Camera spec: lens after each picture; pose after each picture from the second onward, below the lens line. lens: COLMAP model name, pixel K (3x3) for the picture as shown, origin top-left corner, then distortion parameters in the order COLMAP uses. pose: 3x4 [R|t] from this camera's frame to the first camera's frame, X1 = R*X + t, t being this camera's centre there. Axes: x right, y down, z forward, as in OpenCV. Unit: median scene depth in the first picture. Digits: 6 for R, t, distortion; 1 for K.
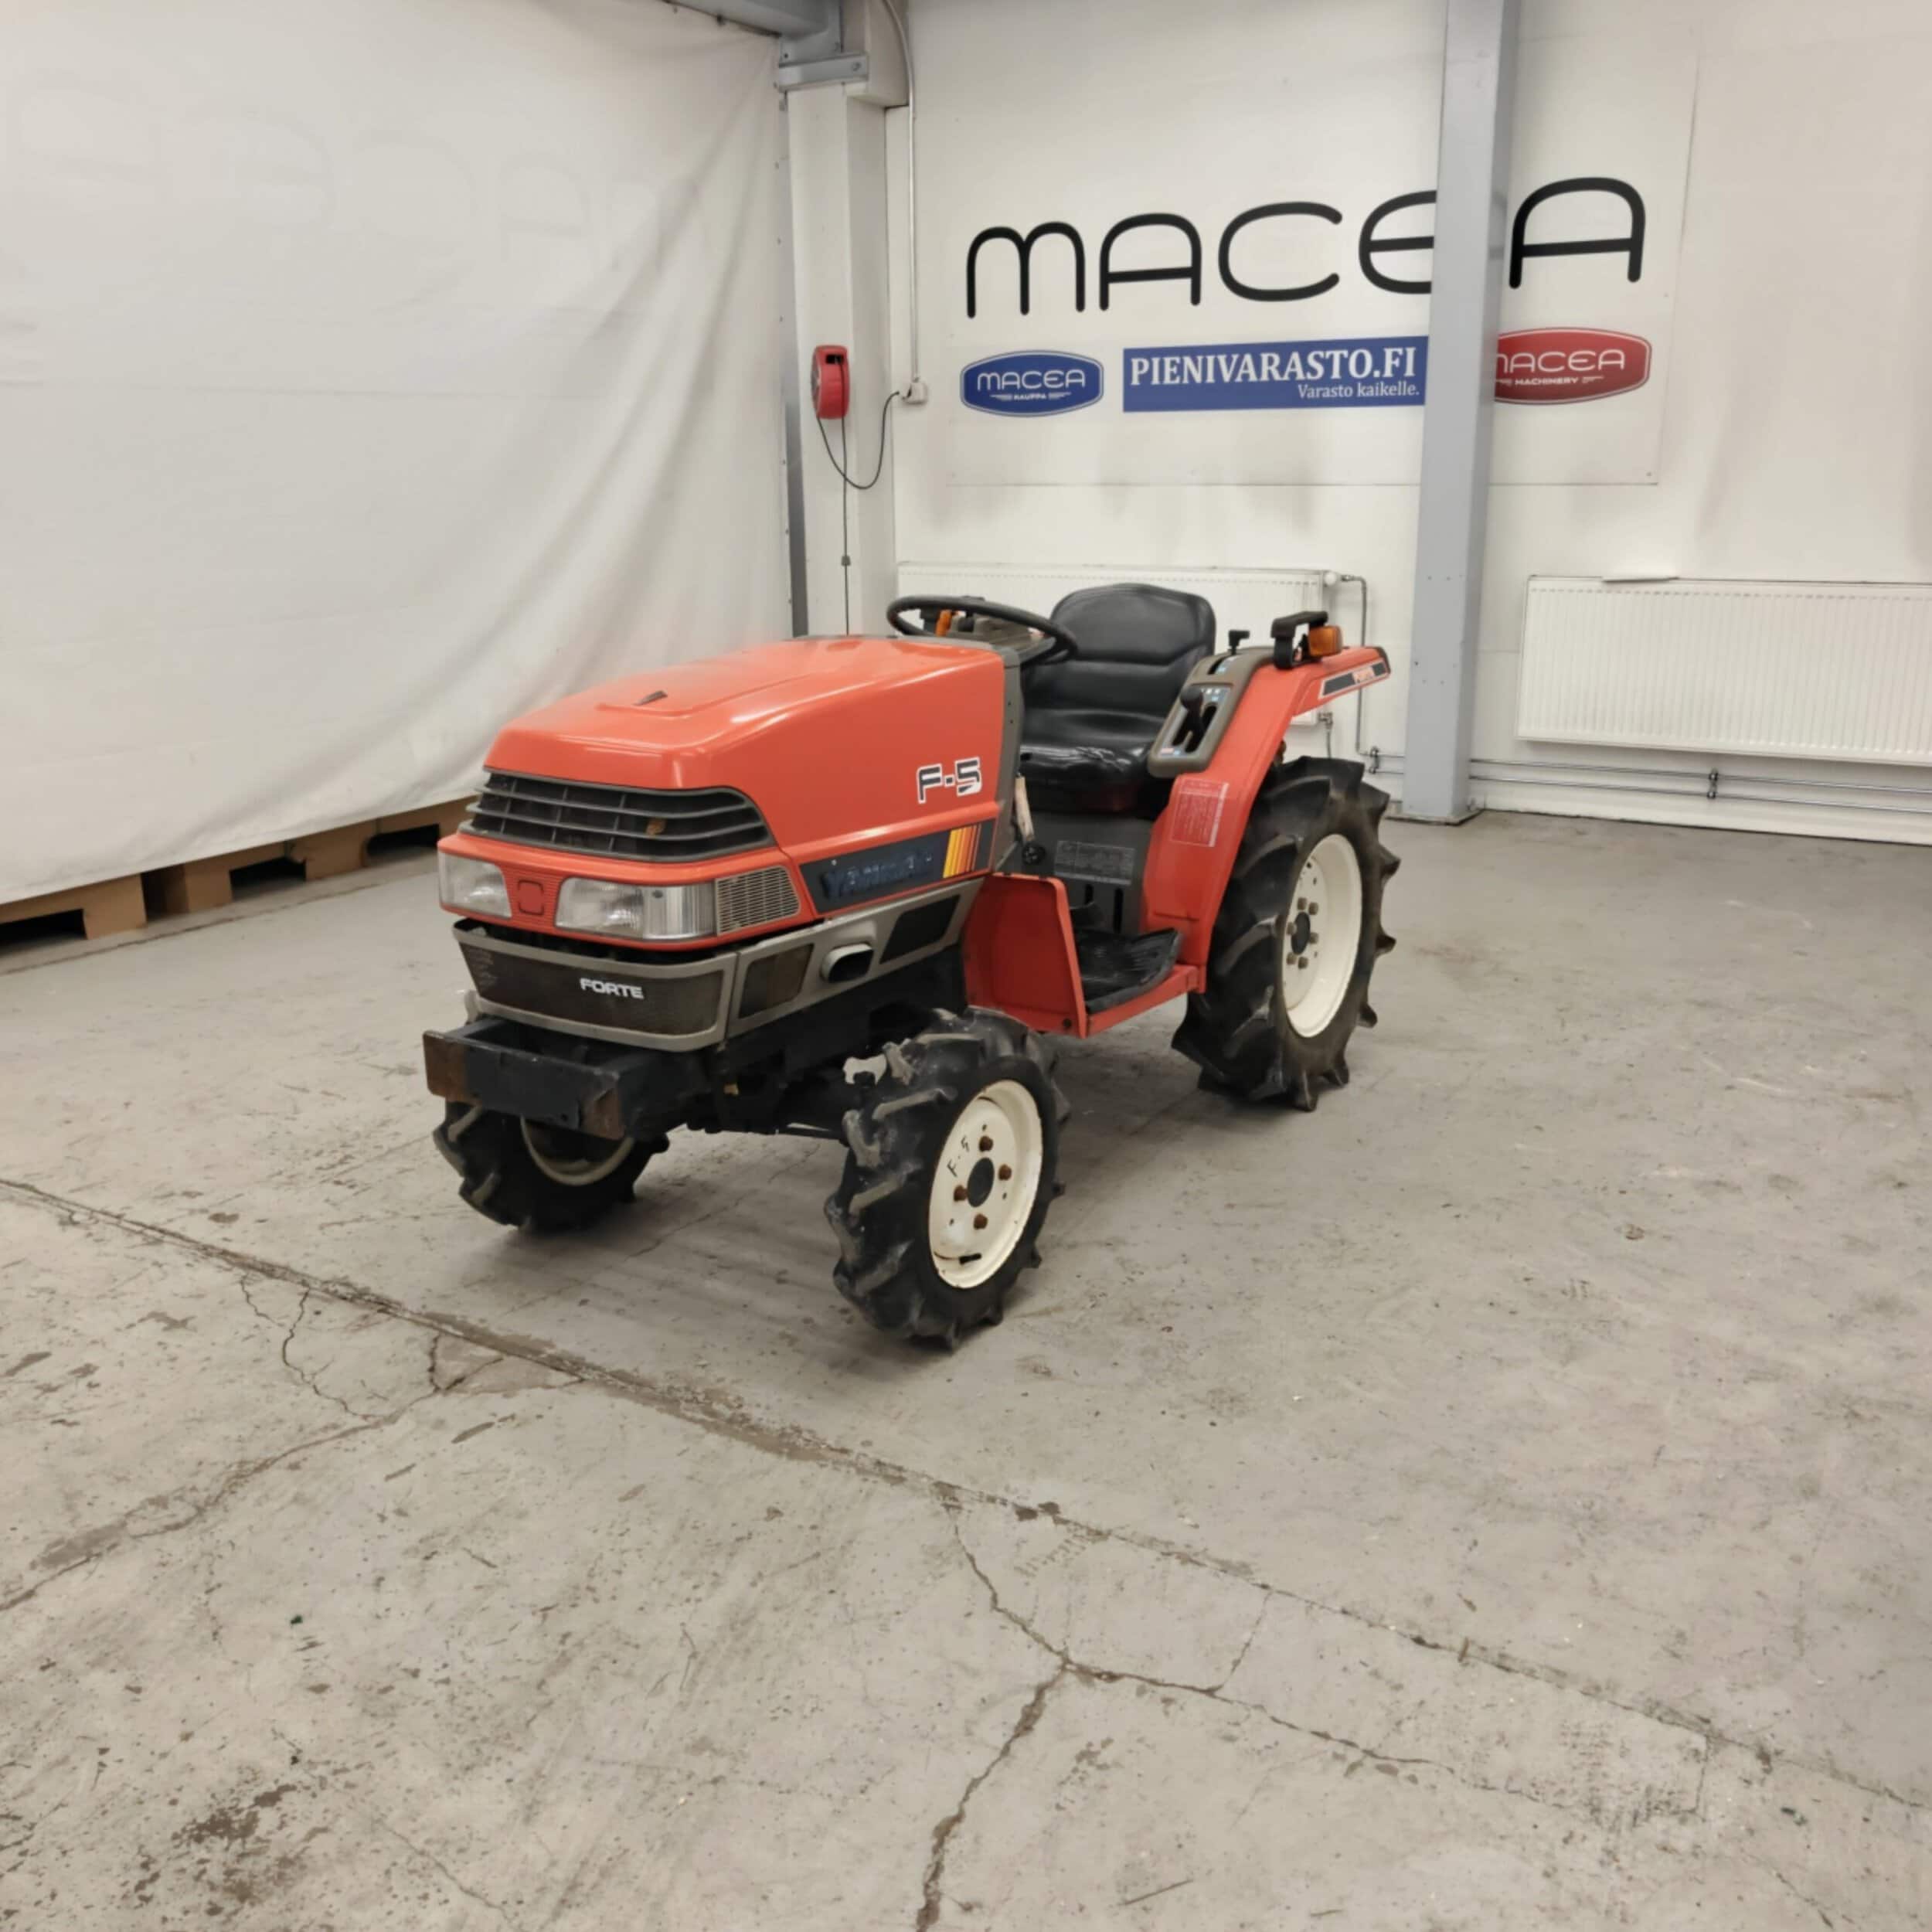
lens RADIAL K [[1831.5, 0, 963.4], [0, 1831.5, 954.8], [0, 0, 1]] dist [-0.003873, 0.009693]
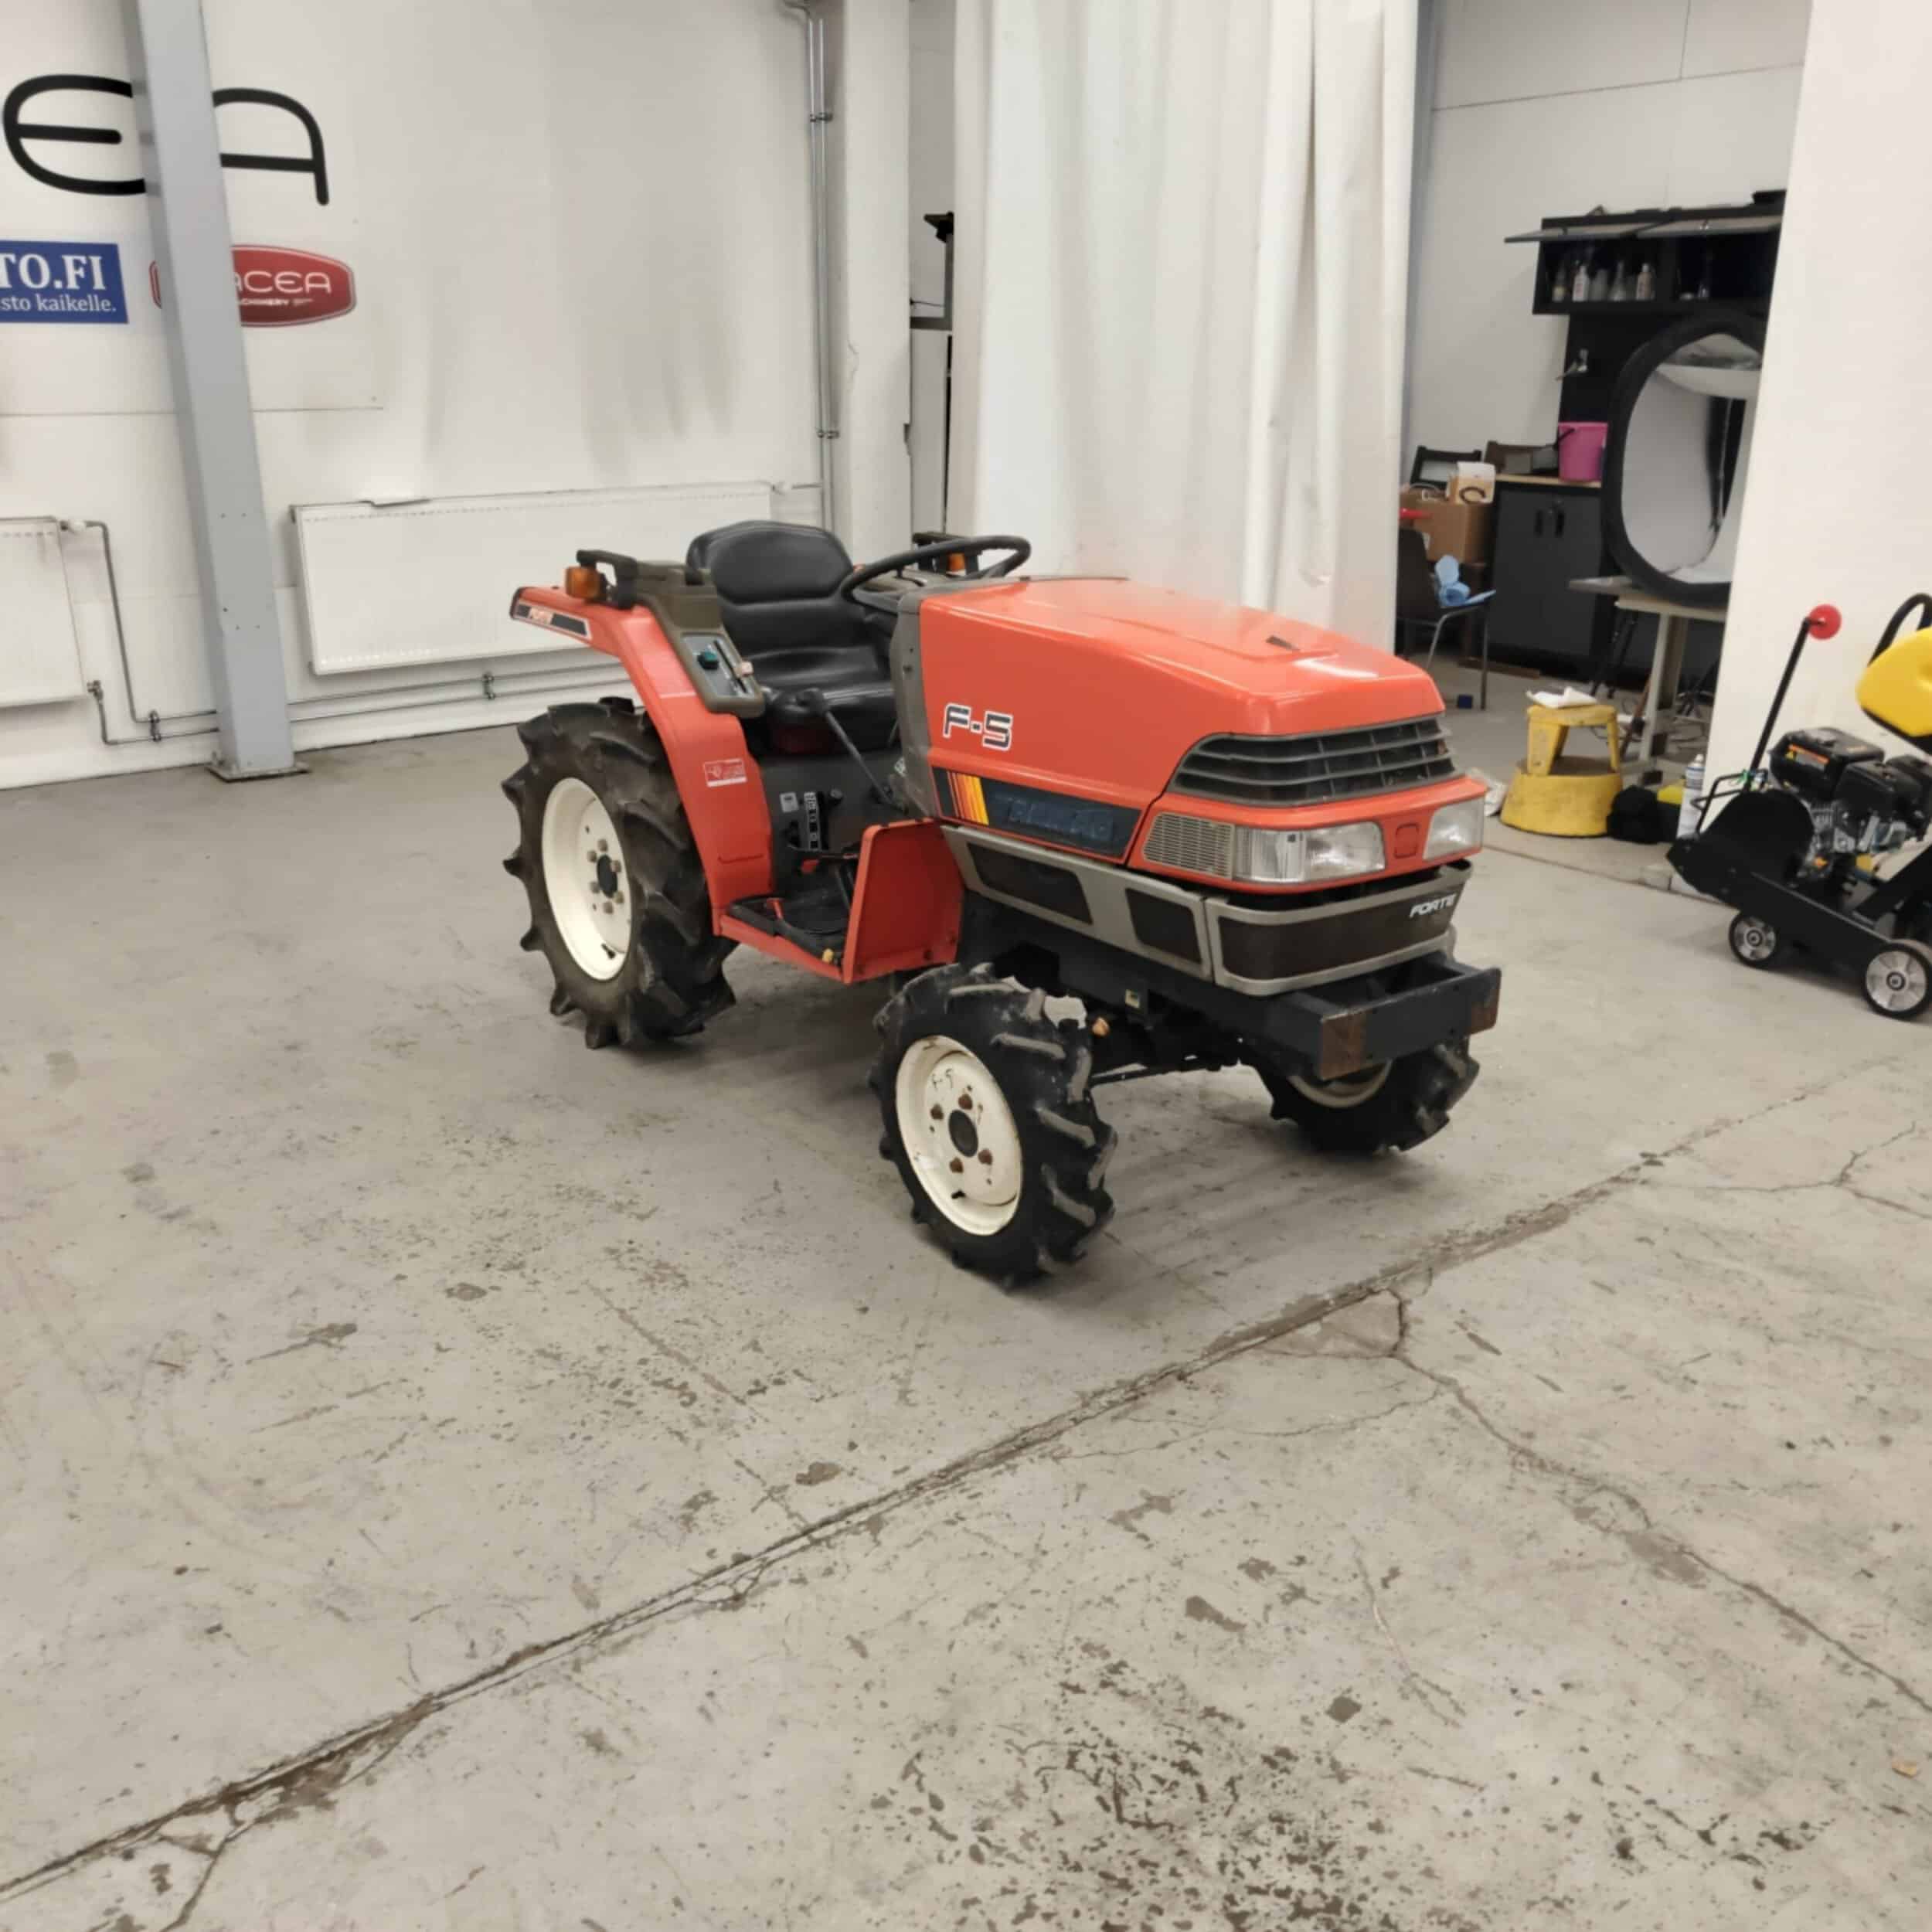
lens RADIAL K [[1813.4, 0, 966.0], [0, 1813.4, 966.0], [0, 0, 1]] dist [0.012165, -0.024330]
pose [[0.366600, -0.288453, 0.884533, -0.846717], [0.240663, 0.947767, 0.209330, -0.161289], [-0.898713, 0.136134, 0.416872, 0.548050]]
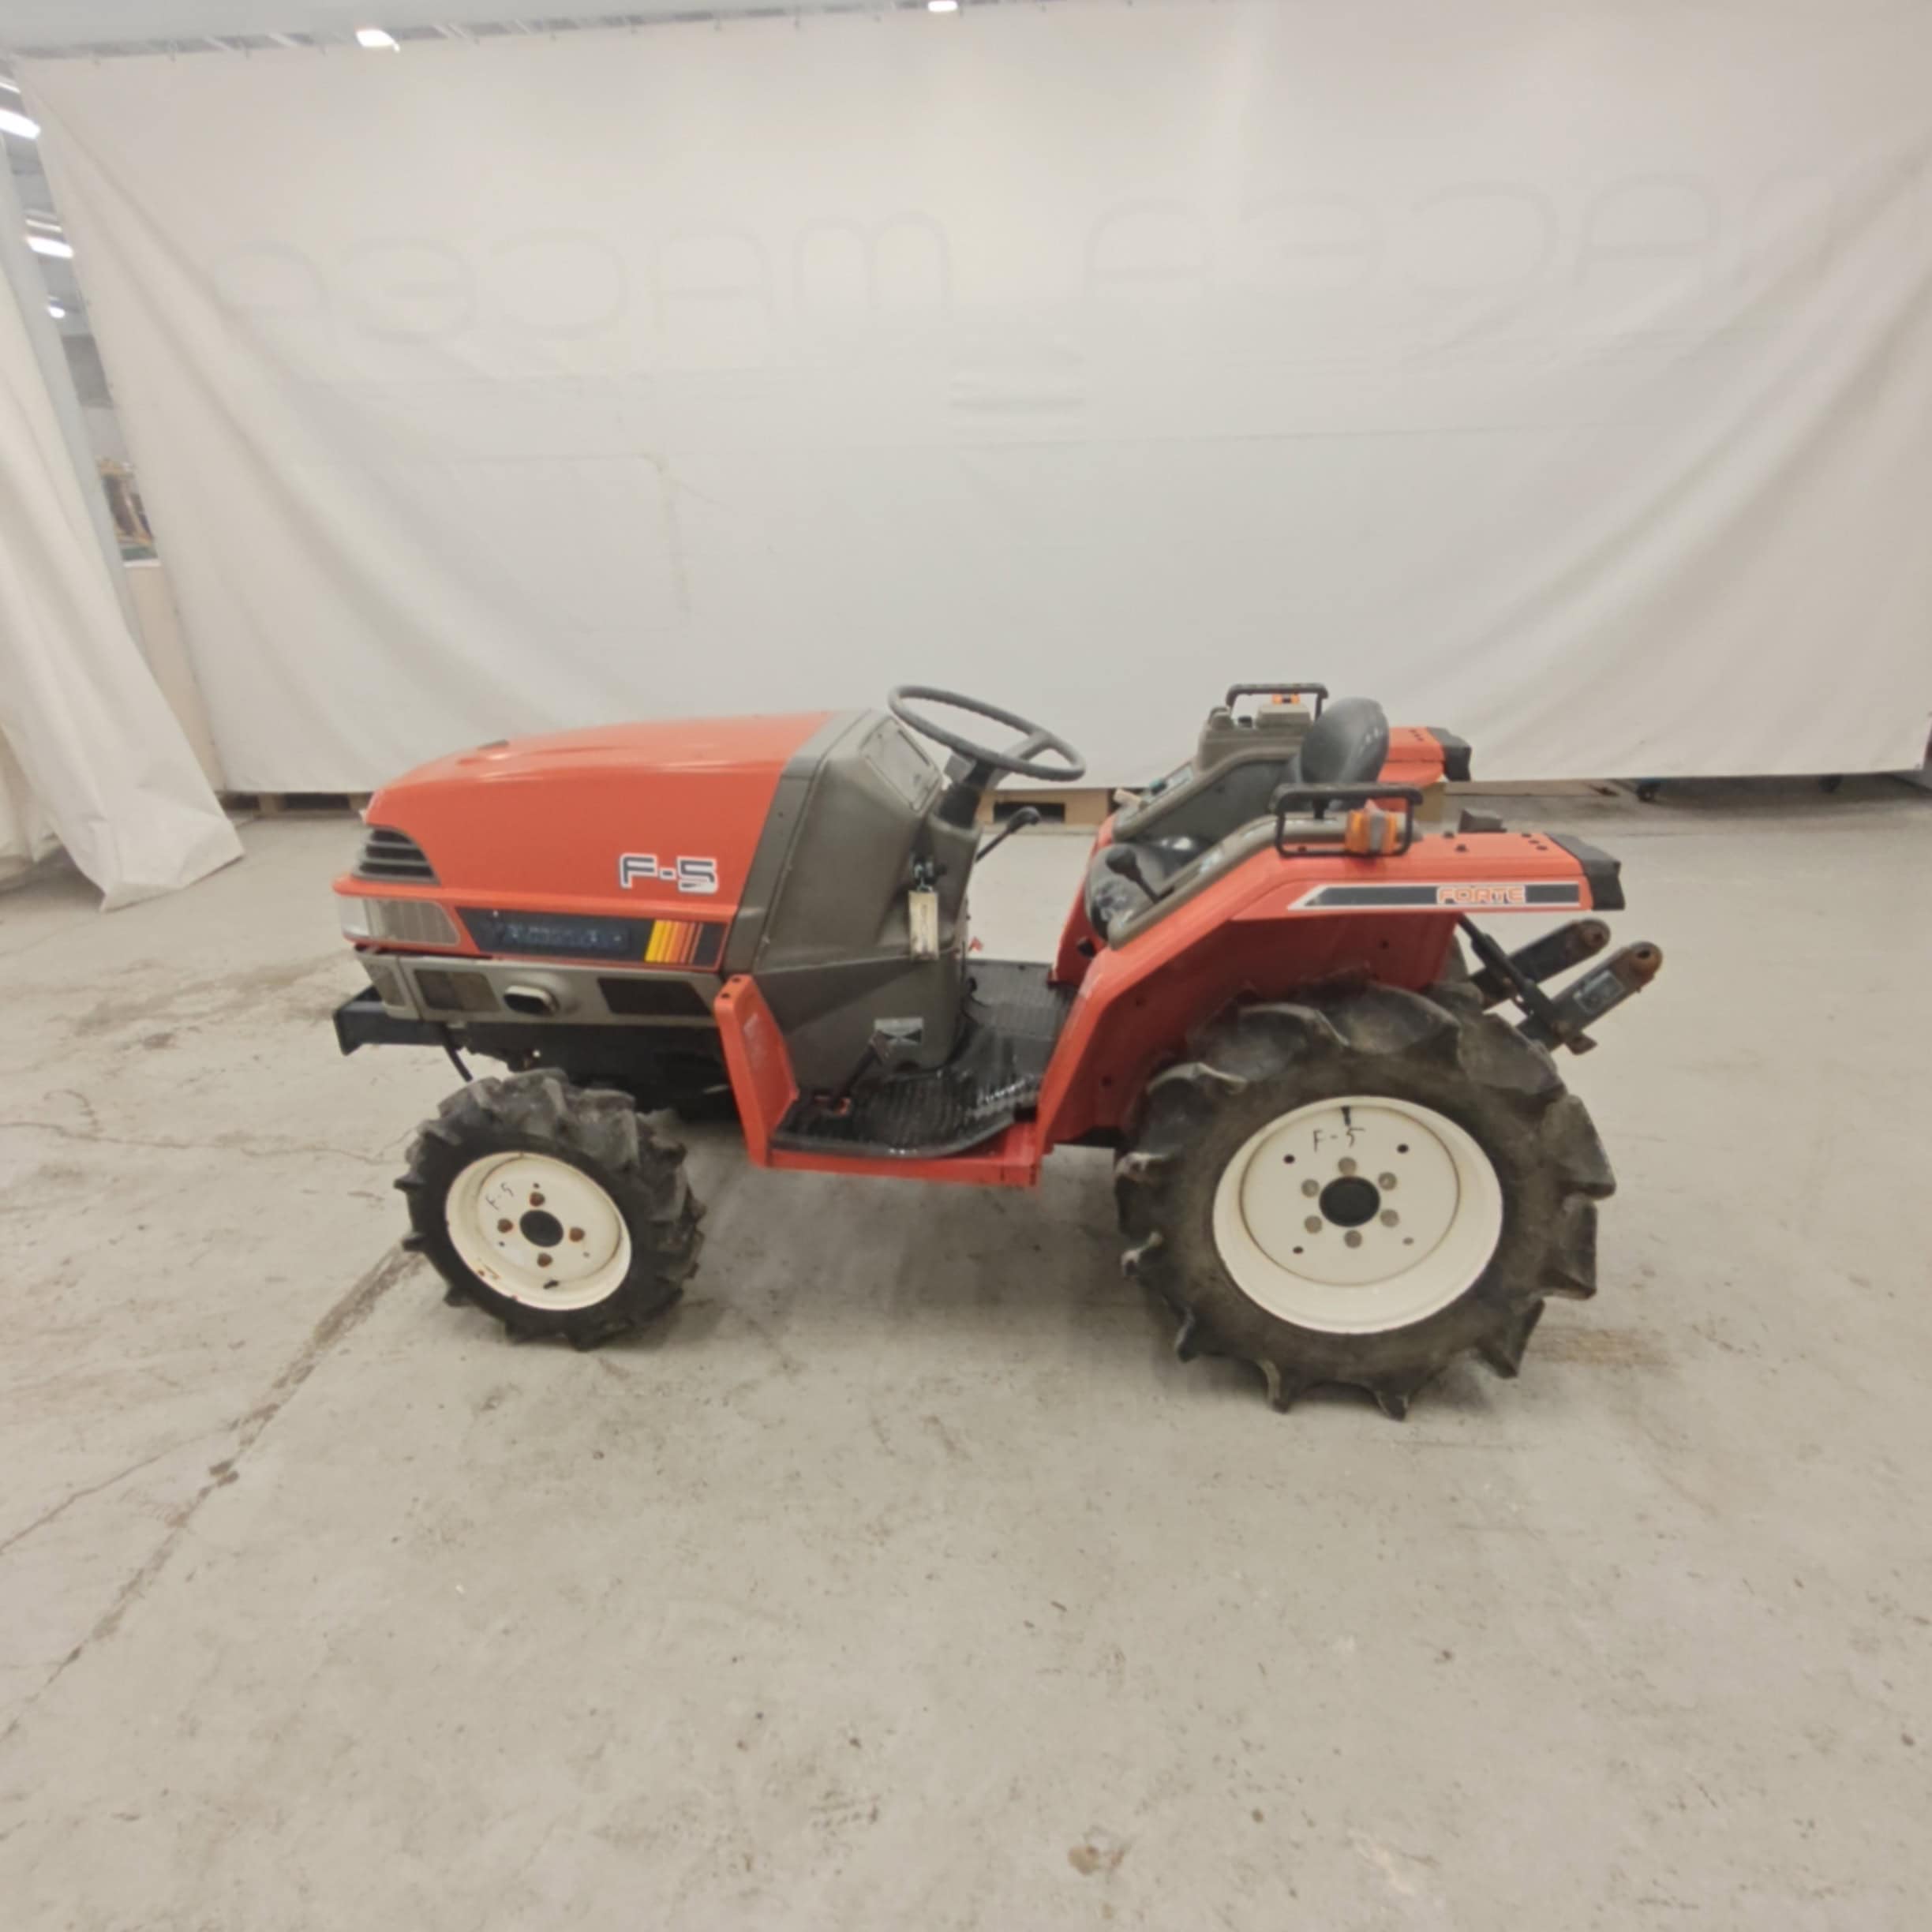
lens RADIAL K [[1213.2, 0, 970.4], [0, 1213.2, 977.1], [0, 0, 1]] dist [0.004011, 0.002495]
pose [[0.444214, 0.335564, -0.830705, 0.510971], [-0.216103, 0.939963, 0.264140, -0.200911], [0.869467, 0.062183, 0.490061, 0.637519]]
